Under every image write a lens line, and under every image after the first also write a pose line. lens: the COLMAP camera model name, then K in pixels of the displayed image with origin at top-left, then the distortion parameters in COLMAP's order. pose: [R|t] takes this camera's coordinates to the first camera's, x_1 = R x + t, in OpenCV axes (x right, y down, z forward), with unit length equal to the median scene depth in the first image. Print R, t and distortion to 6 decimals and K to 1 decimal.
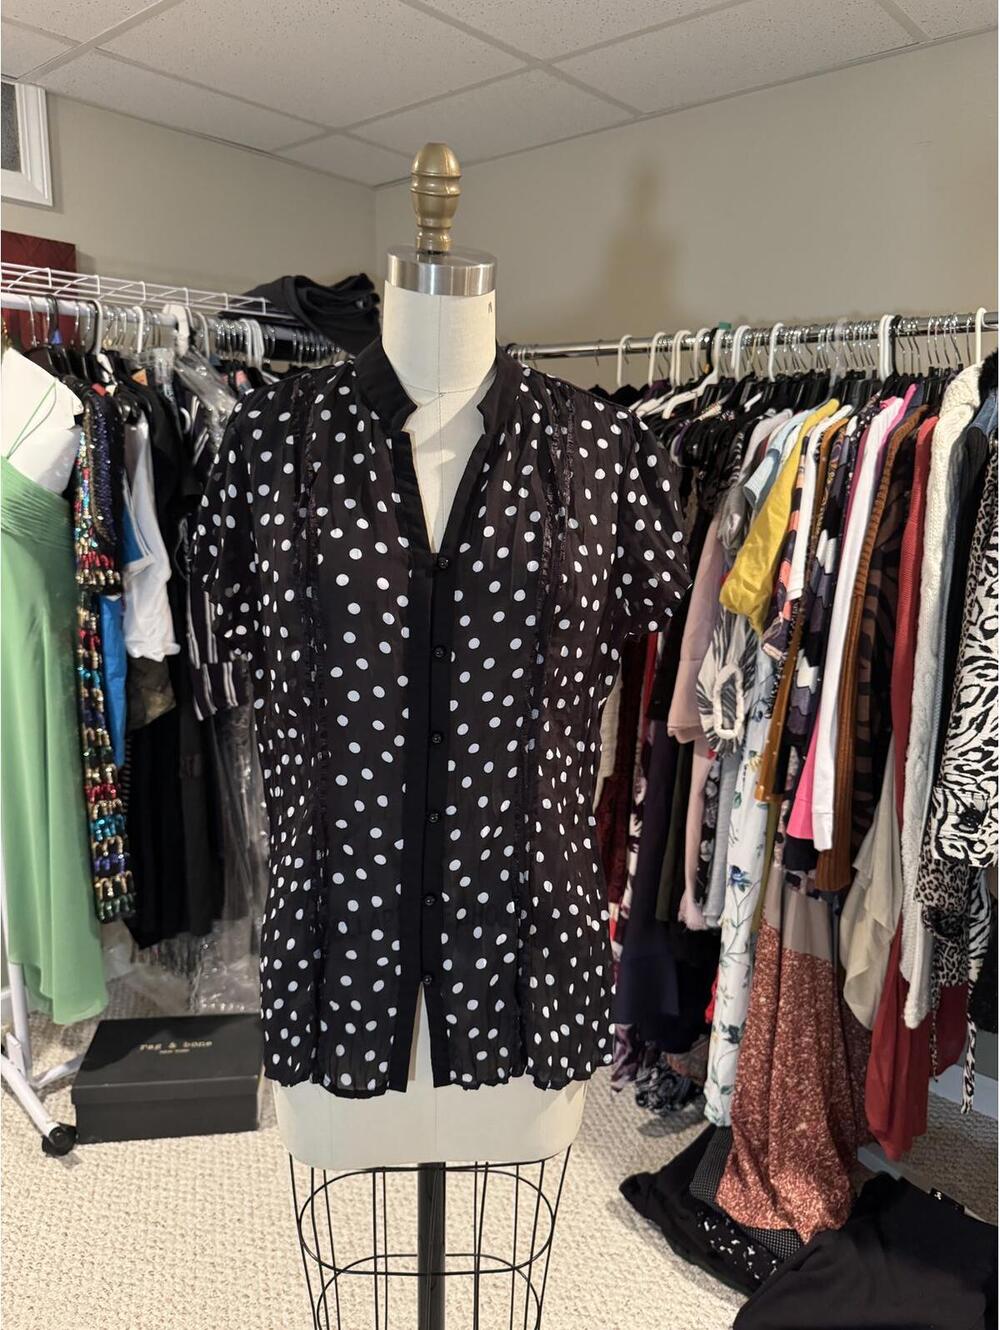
lens RADIAL K [[940.1, 0, 498.2], [0, 940.1, 662.4], [0, 0, 1]] dist [-0.014744, -0.005910]
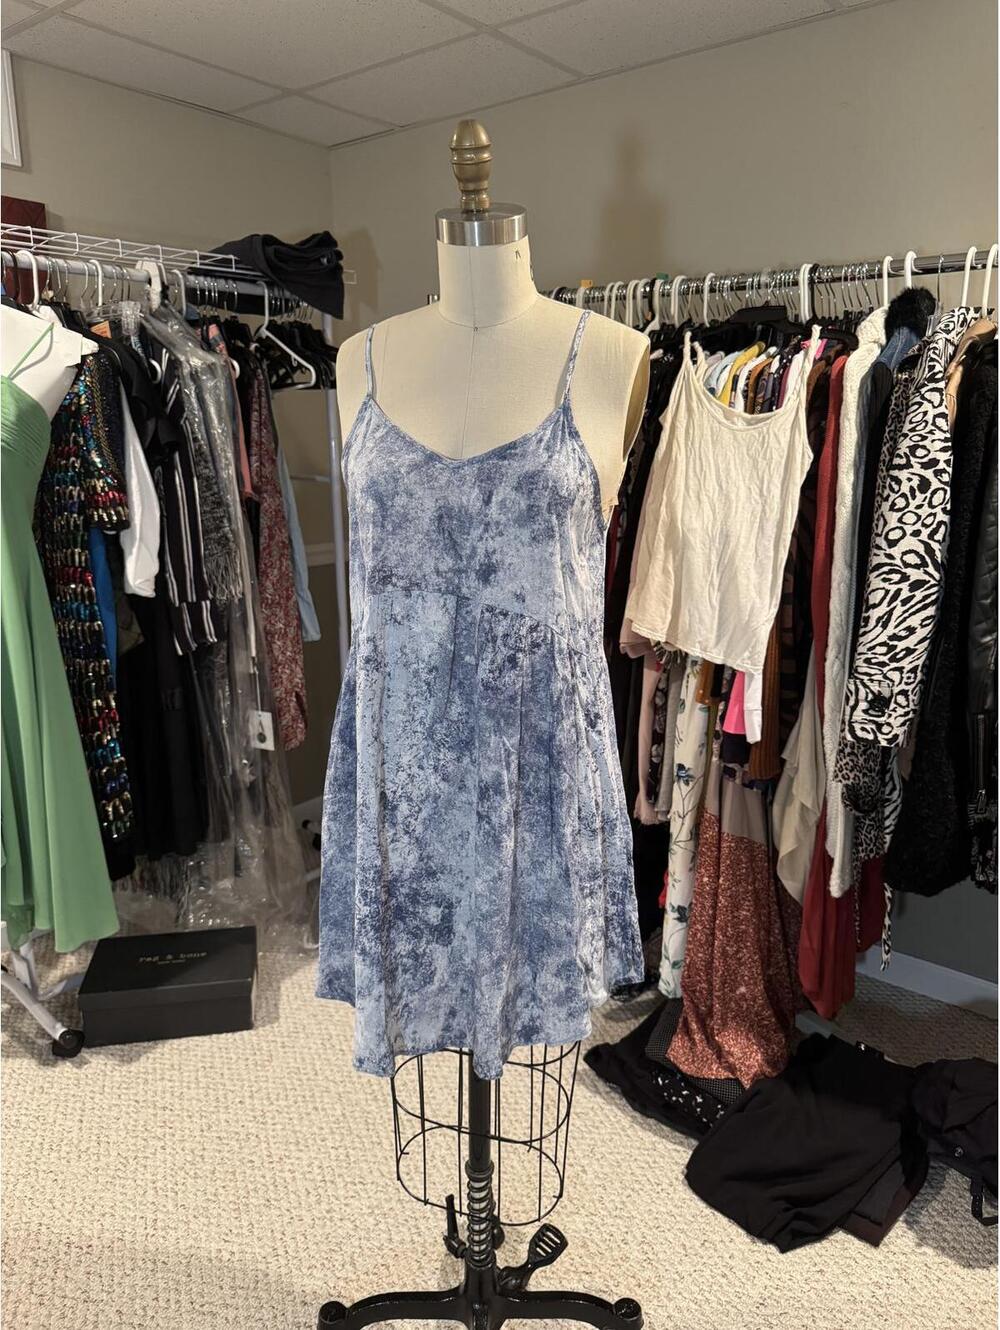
lens RADIAL K [[932.9, 0, 501.8], [0, 932.9, 661.4], [0, 0, 1]] dist [-0.010055, -0.009779]
pose [[0.998591, -0.026204, 0.046155, -0.007379], [0.024526, 0.999031, 0.036552, 0.050307], [-0.047068, -0.035368, 0.998265, -0.098796]]
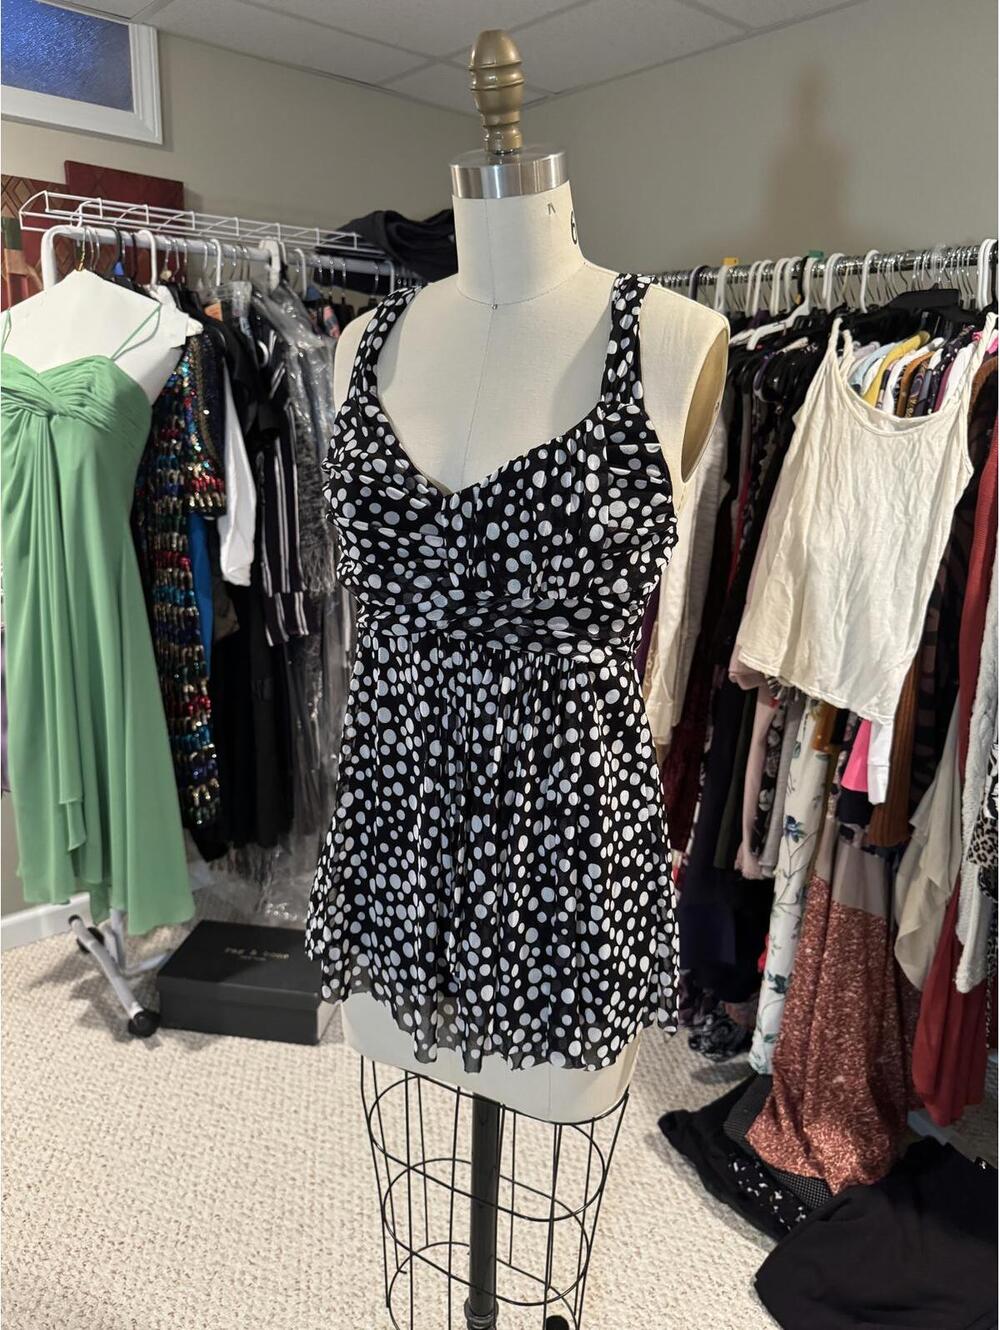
lens RADIAL K [[942.7, 0, 498.5], [0, 942.7, 662.5], [0, 0, 1]] dist [-0.044859, 0.027350]
pose [[0.989651, 0.047610, -0.135369, 0.079866], [-0.040162, 0.997553, 0.057231, 0.014838], [0.137762, -0.051202, 0.989141, 0.000430]]
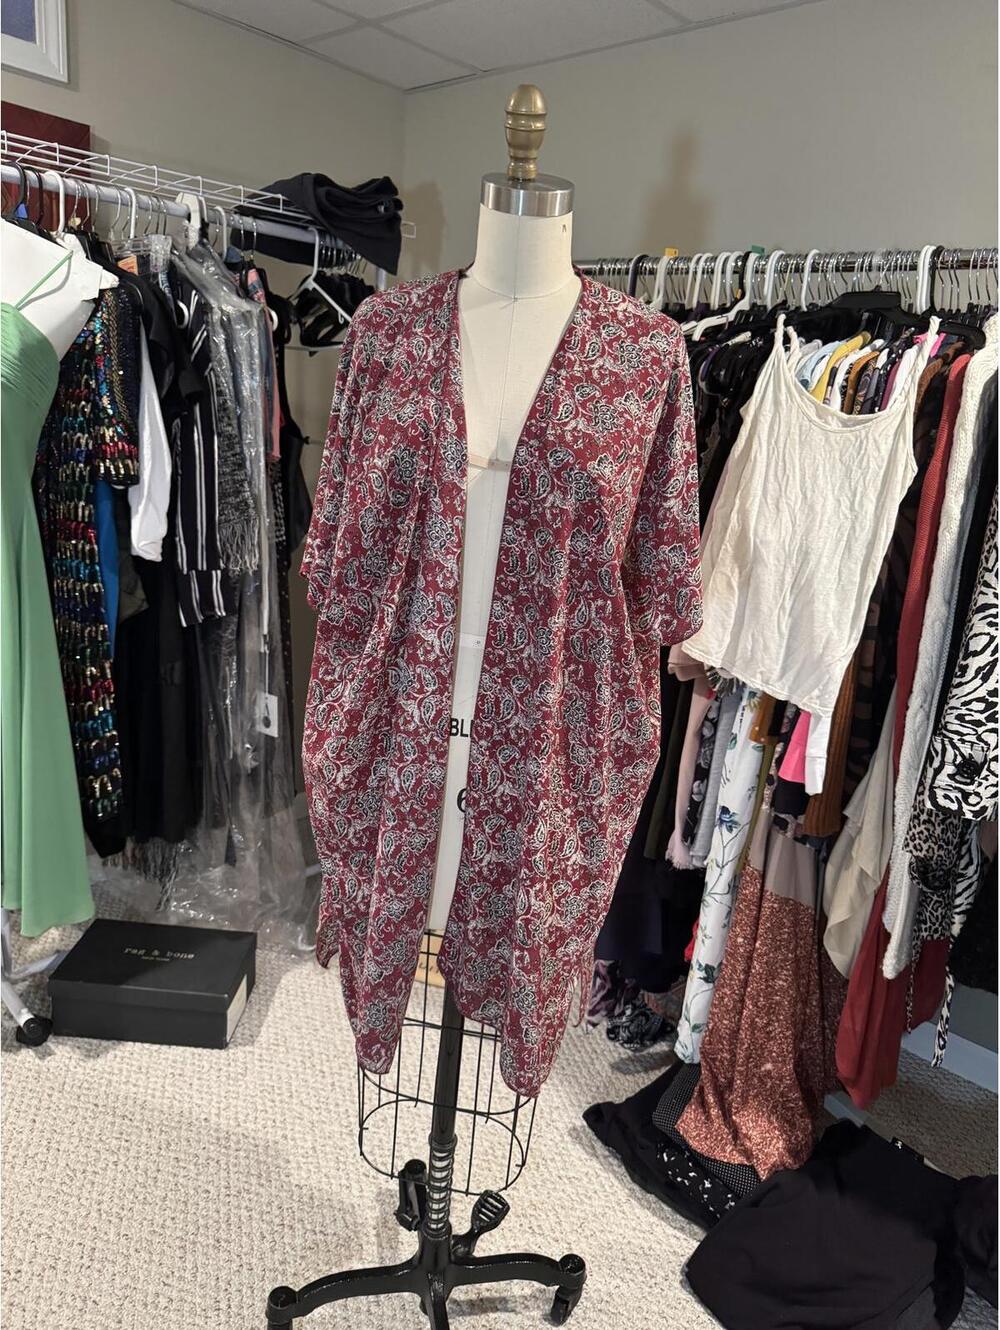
lens RADIAL K [[934.7, 0, 497.1], [0, 934.7, 664.8], [0, 0, 1]] dist [-0.006216, -0.015477]
pose [[0.997681, 0.067727, -0.006798, 0.012543], [-0.067204, 0.995960, 0.059564, 0.027390], [0.010805, -0.058969, 0.998201, 0.026241]]
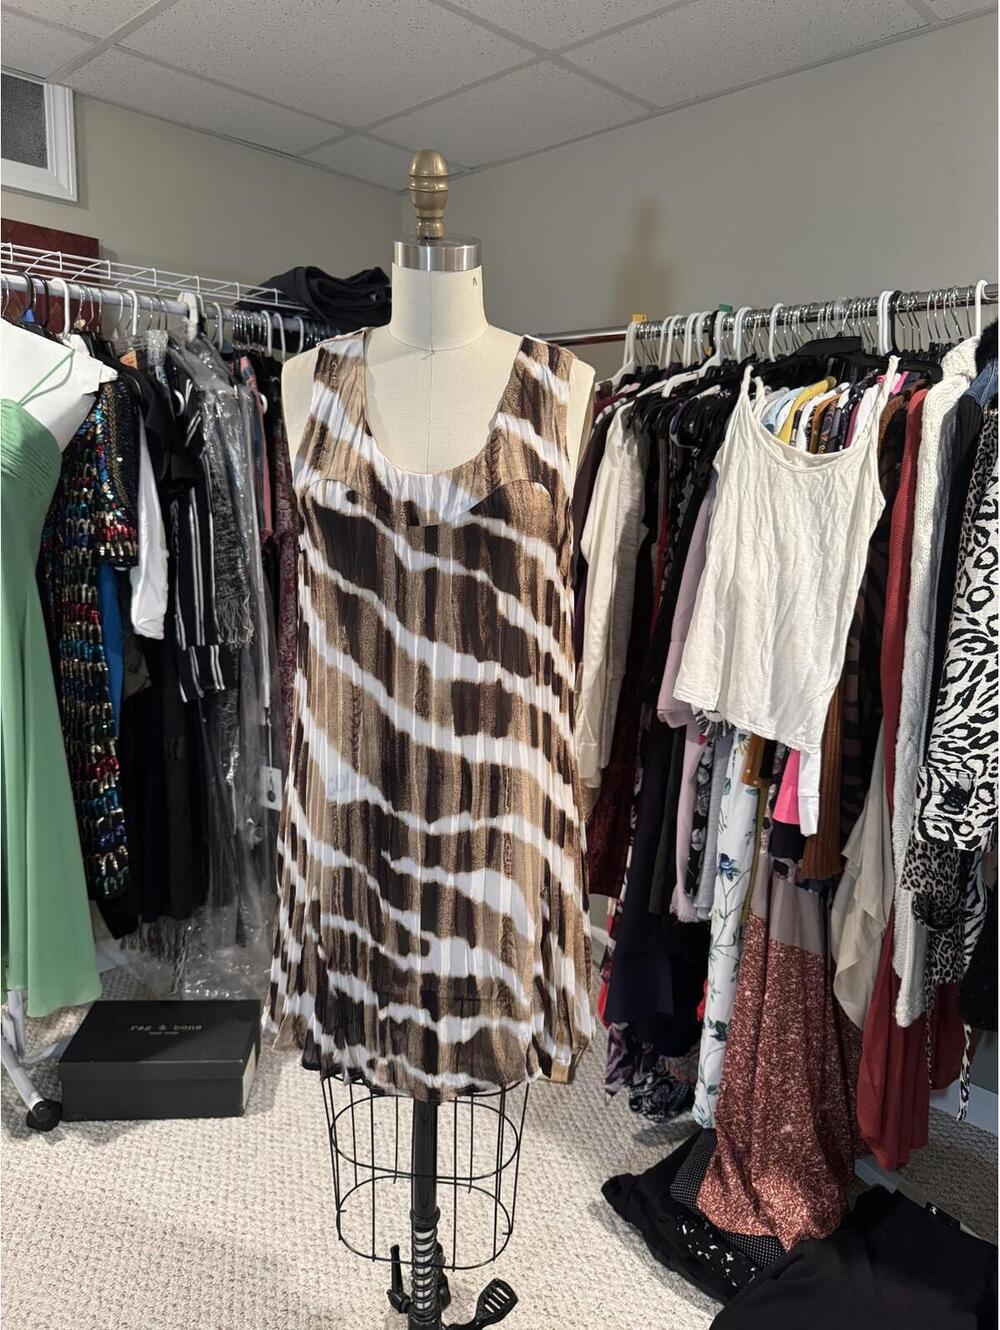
lens RADIAL K [[937.7, 0, 503.3], [0, 937.7, 665.2], [0, 0, 1]] dist [-0.016383, -0.003926]
pose [[0.998404, 0.019768, -0.052902, 0.076438], [-0.021269, 0.999383, -0.027952, 0.055717], [0.052316, 0.029033, 0.998208, 0.019016]]
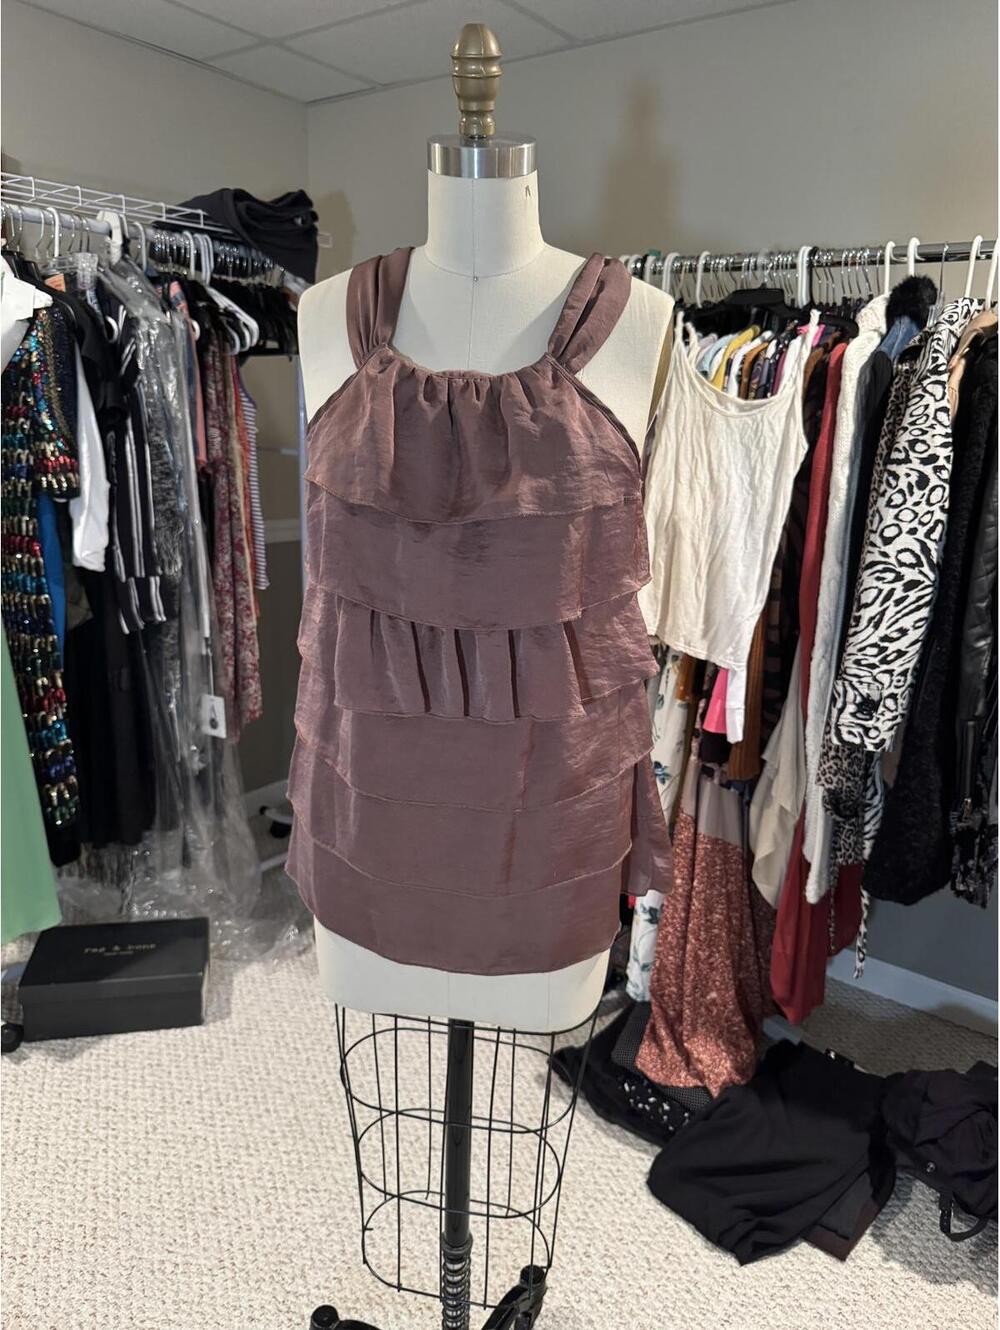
lens RADIAL K [[938.9, 0, 504.2], [0, 938.9, 663.4], [0, 0, 1]] dist [-0.016786, -0.005674]
pose [[0.996219, 0.002286, 0.086846, -0.016804], [-0.007221, 0.998373, 0.056555, 0.045258], [-0.086576, -0.056968, 0.994615, -0.053482]]
